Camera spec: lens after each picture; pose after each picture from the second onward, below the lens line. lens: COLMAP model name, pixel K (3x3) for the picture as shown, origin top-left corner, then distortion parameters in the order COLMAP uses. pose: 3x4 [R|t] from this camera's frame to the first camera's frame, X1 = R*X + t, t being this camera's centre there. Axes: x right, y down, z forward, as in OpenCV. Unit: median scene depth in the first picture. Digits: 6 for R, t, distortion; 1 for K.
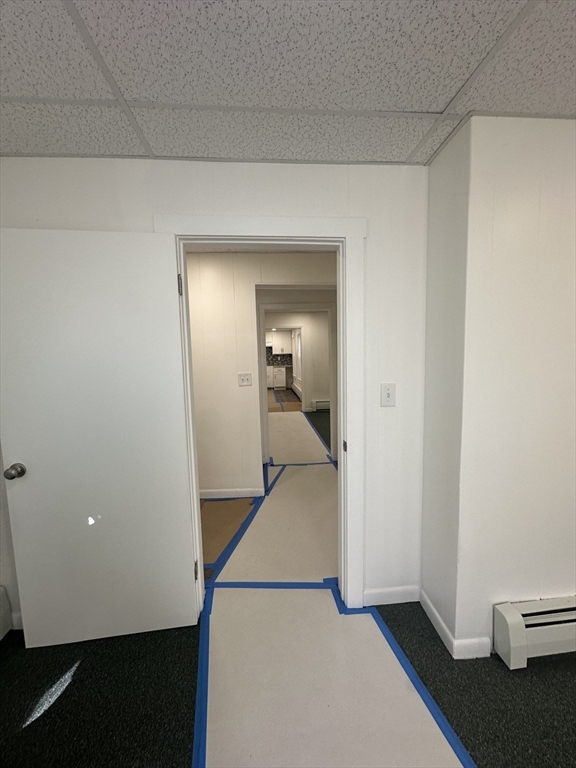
lens RADIAL K [[307.5, 0, 290.2], [0, 307.5, 382.1], [0, 0, 1]] dist [0.002372, 0.000627]
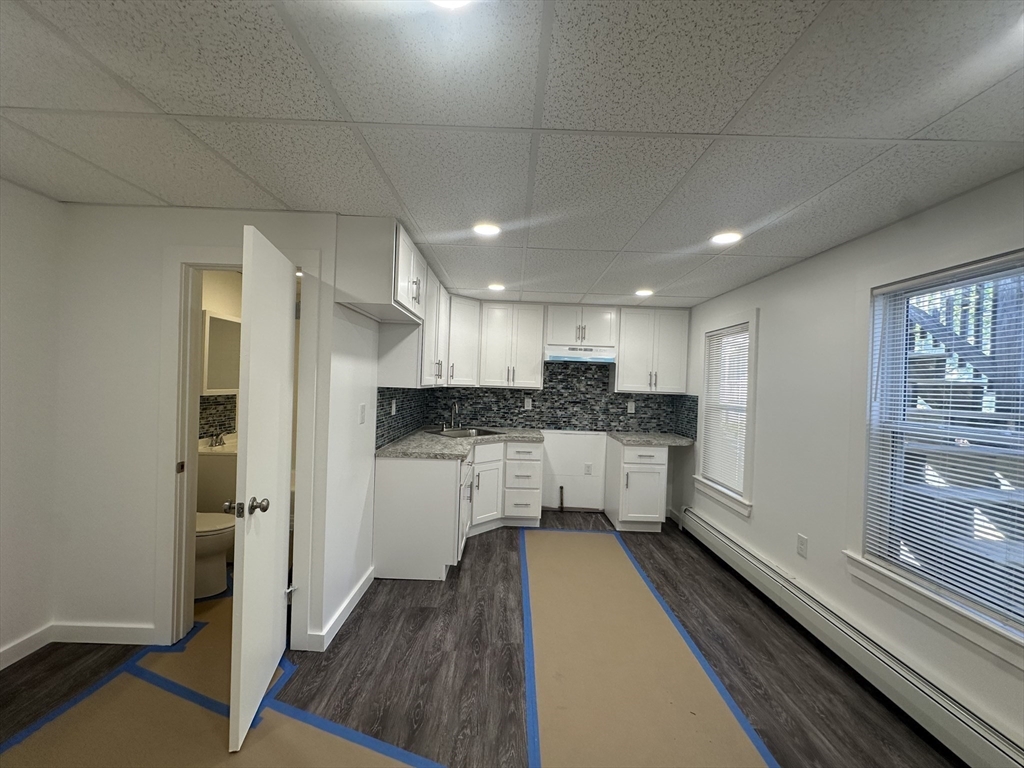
lens RADIAL K [[410.0, 0, 512.7], [0, 410.0, 383.0], [0, 0, 1]] dist [0.002372, 0.000627]
pose [[0.995346, 0.066456, -0.069778, -0.123189], [-0.072603, 0.993327, -0.089607, -0.059817], [0.063358, 0.094256, 0.993530, 0.639177]]
